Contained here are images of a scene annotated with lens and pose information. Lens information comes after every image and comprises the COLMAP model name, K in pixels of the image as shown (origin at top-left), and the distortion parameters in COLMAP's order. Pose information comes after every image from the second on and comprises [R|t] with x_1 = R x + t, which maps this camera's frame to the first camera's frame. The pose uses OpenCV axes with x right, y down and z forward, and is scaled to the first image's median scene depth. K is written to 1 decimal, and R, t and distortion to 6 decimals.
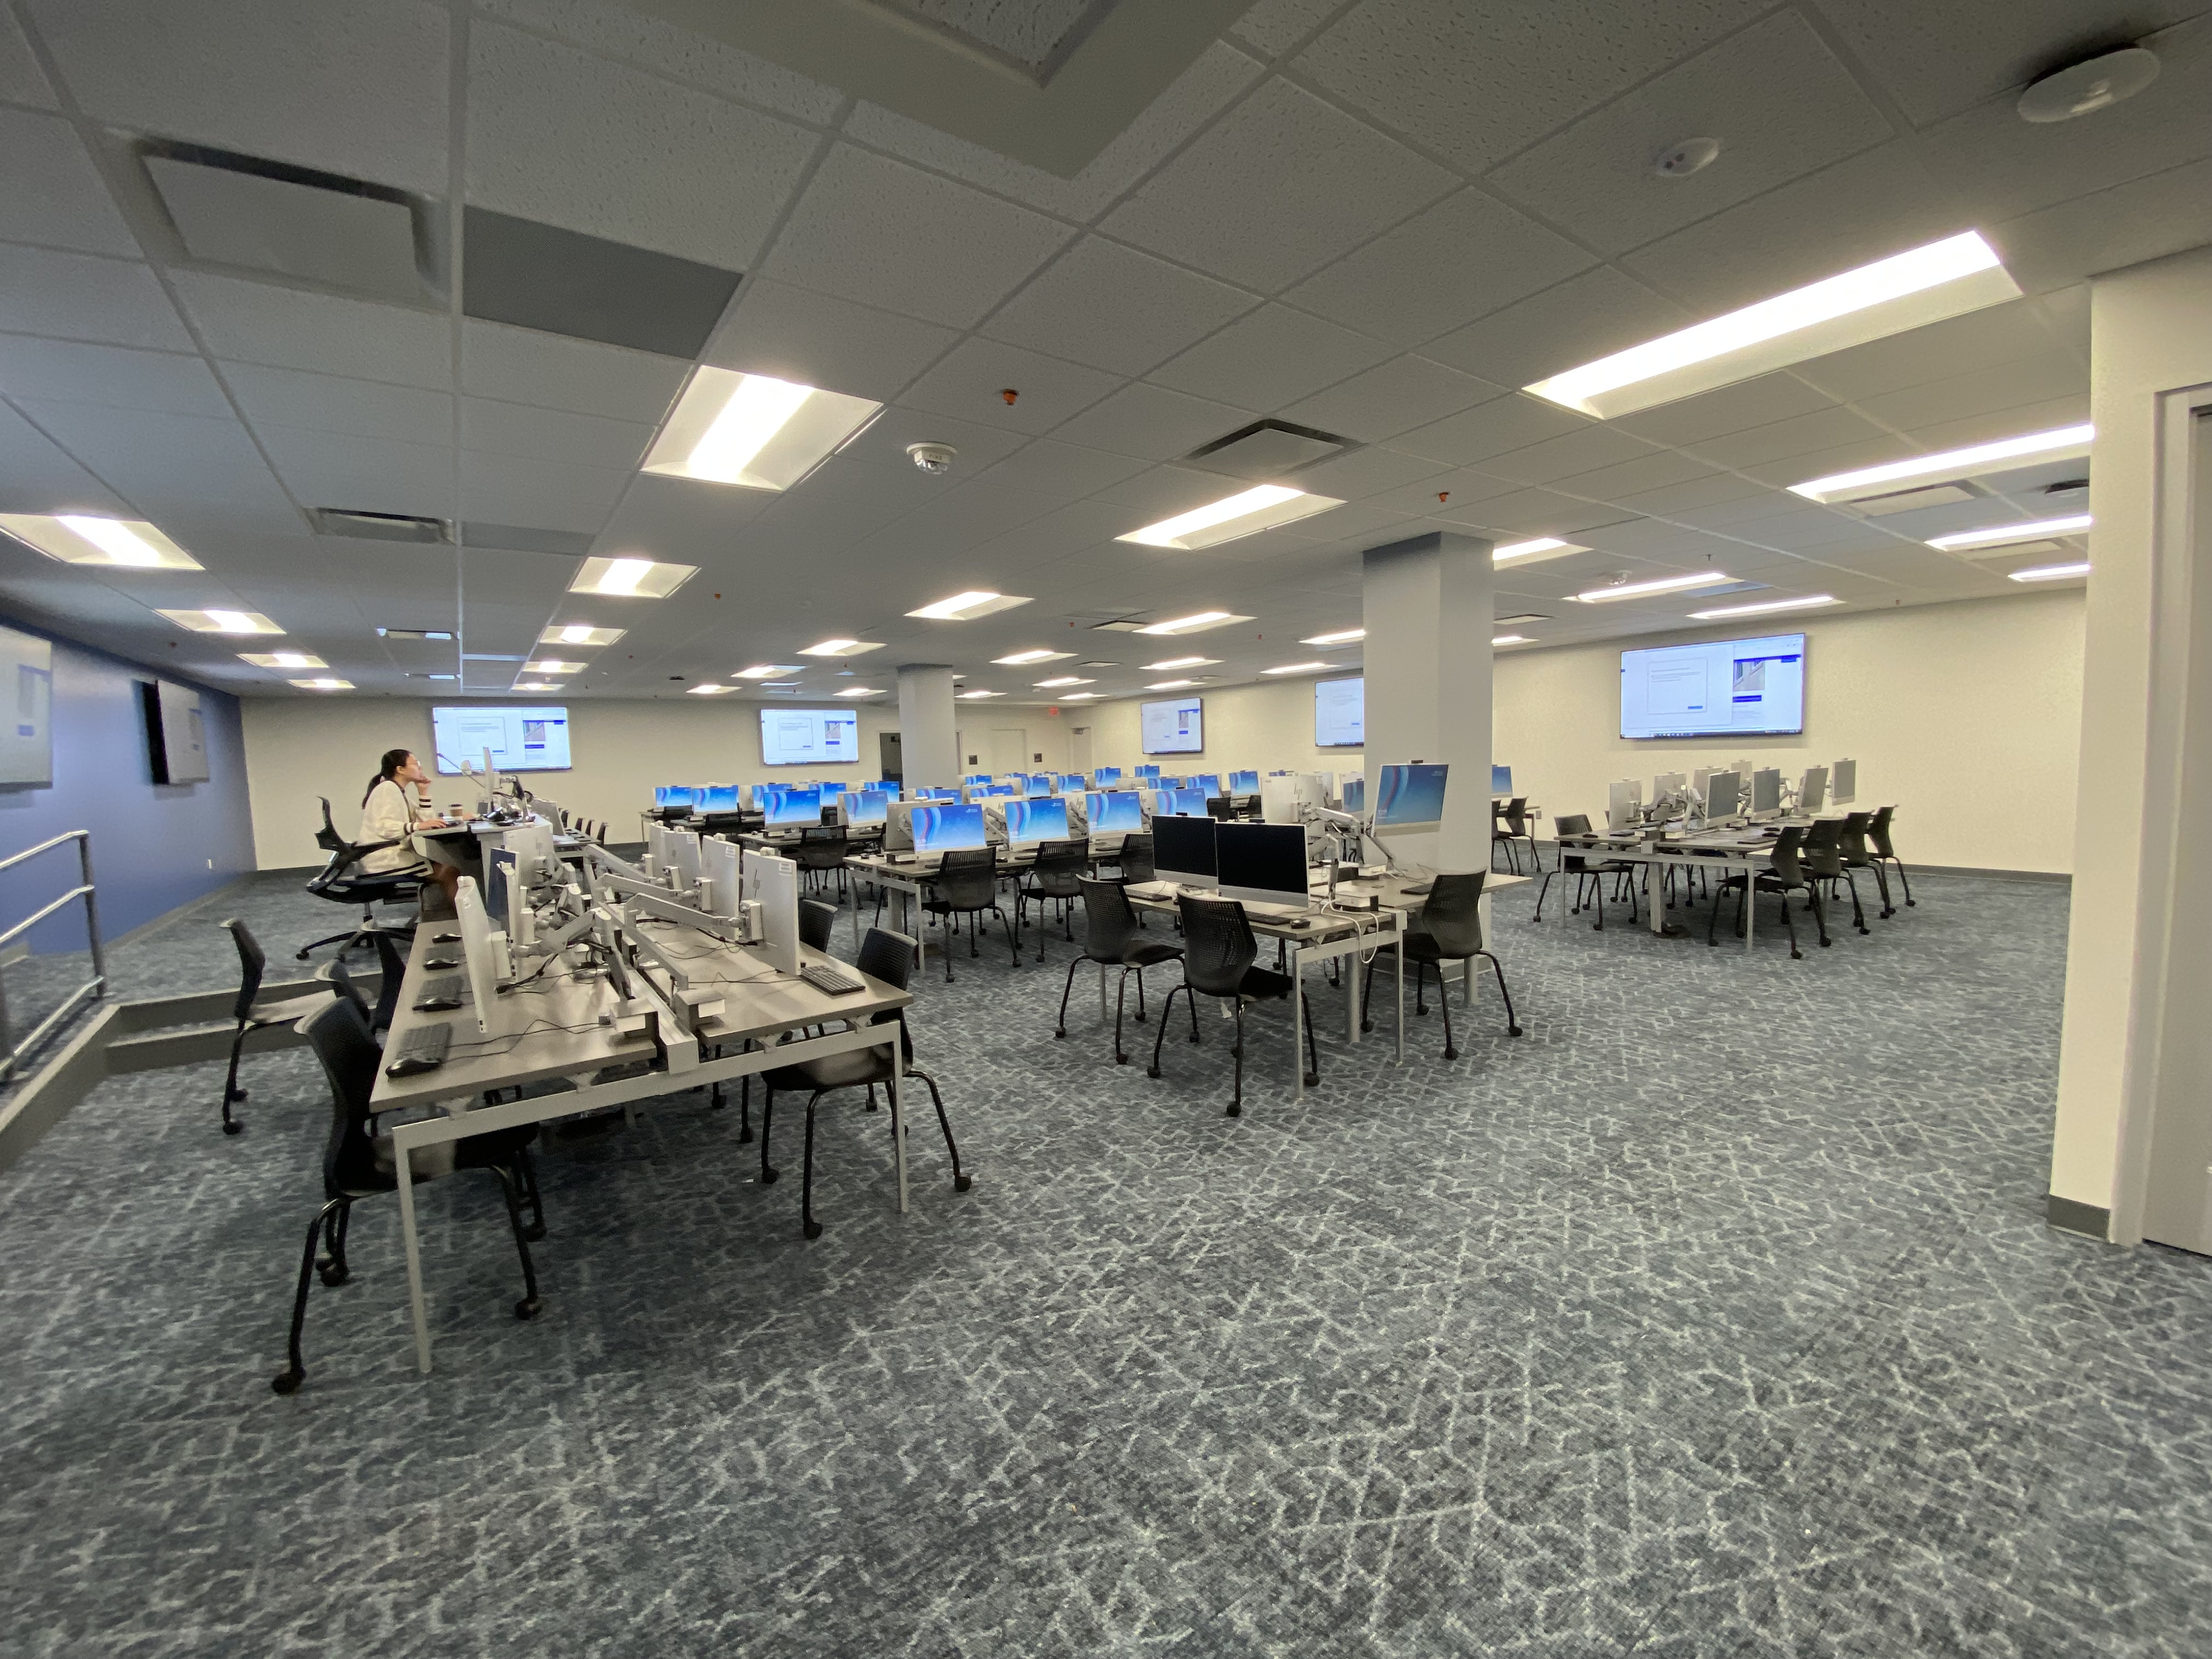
lens RADIAL K [[895.2, 0, 1106.0], [0, 895.2, 829.5], [0, 0, 1]] dist [0.002047, -0.013920]
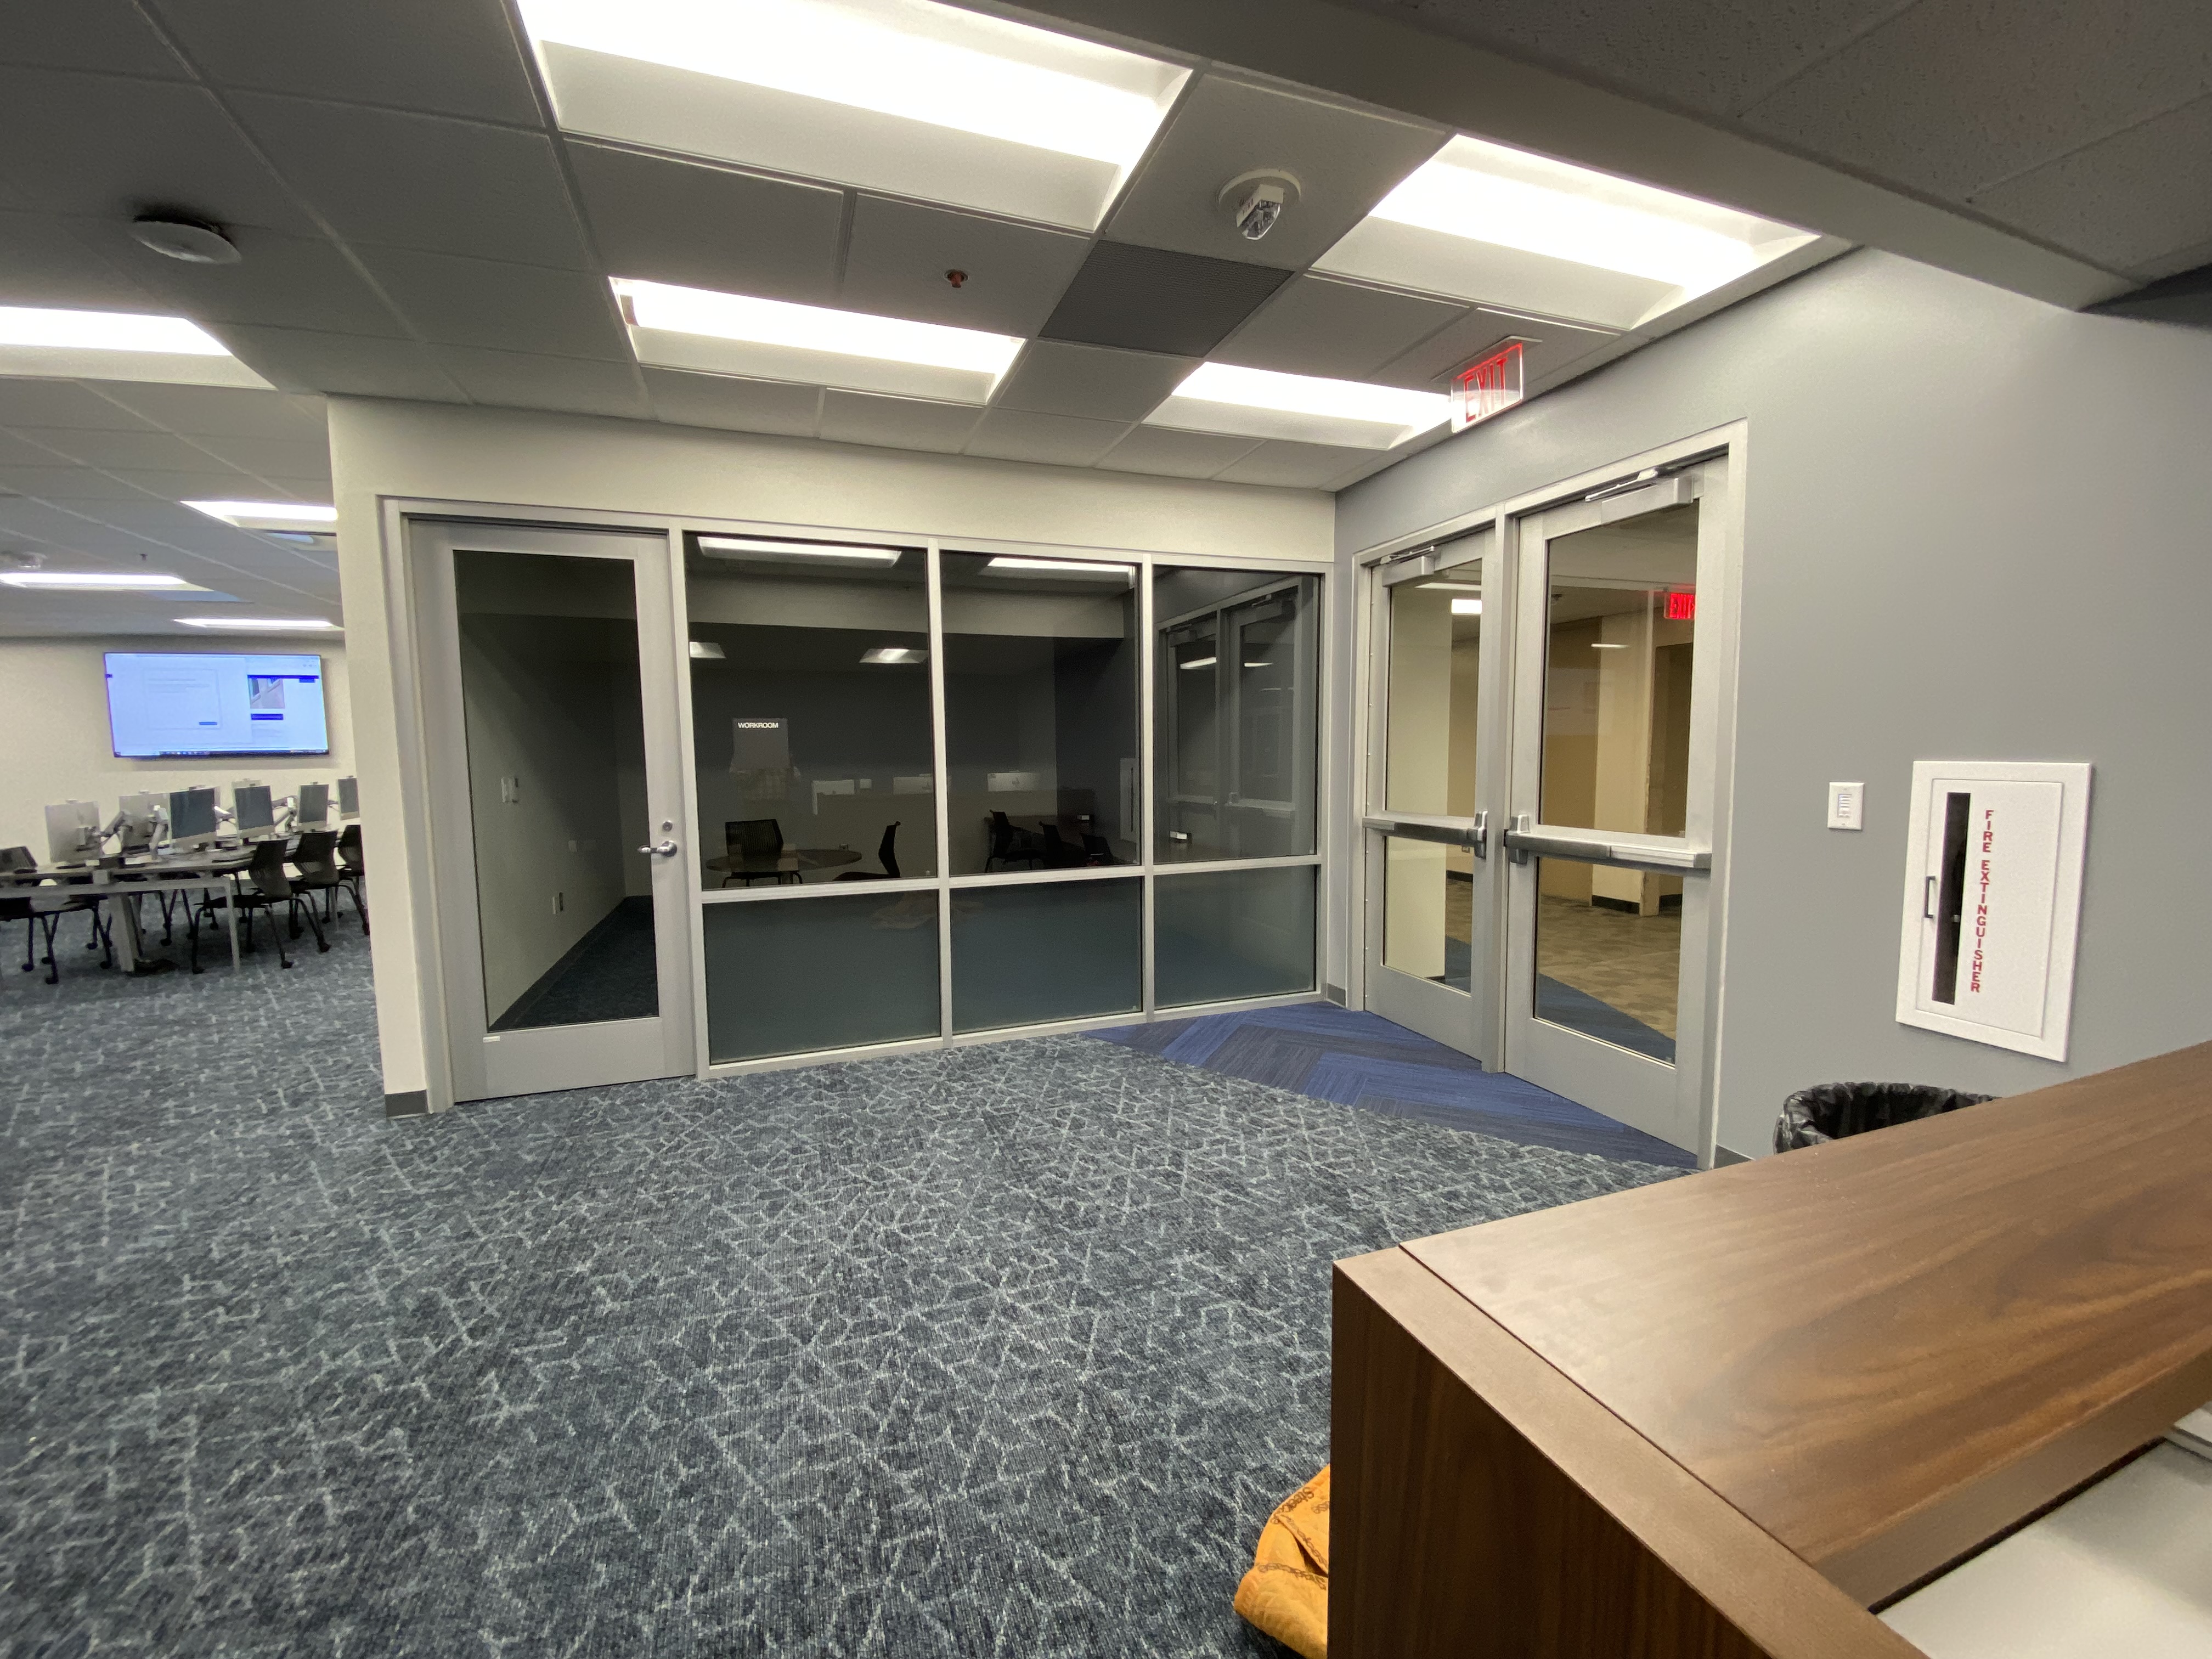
lens RADIAL K [[895.2, 0, 1106.0], [0, 895.2, 829.5], [0, 0, 1]] dist [0.002047, -0.013920]
pose [[0.261472, -0.055728, 0.963601, 0.076565], [0.085955, 0.995710, 0.034261, 0.051500], [-0.961376, 0.073868, 0.265140, -0.301172]]
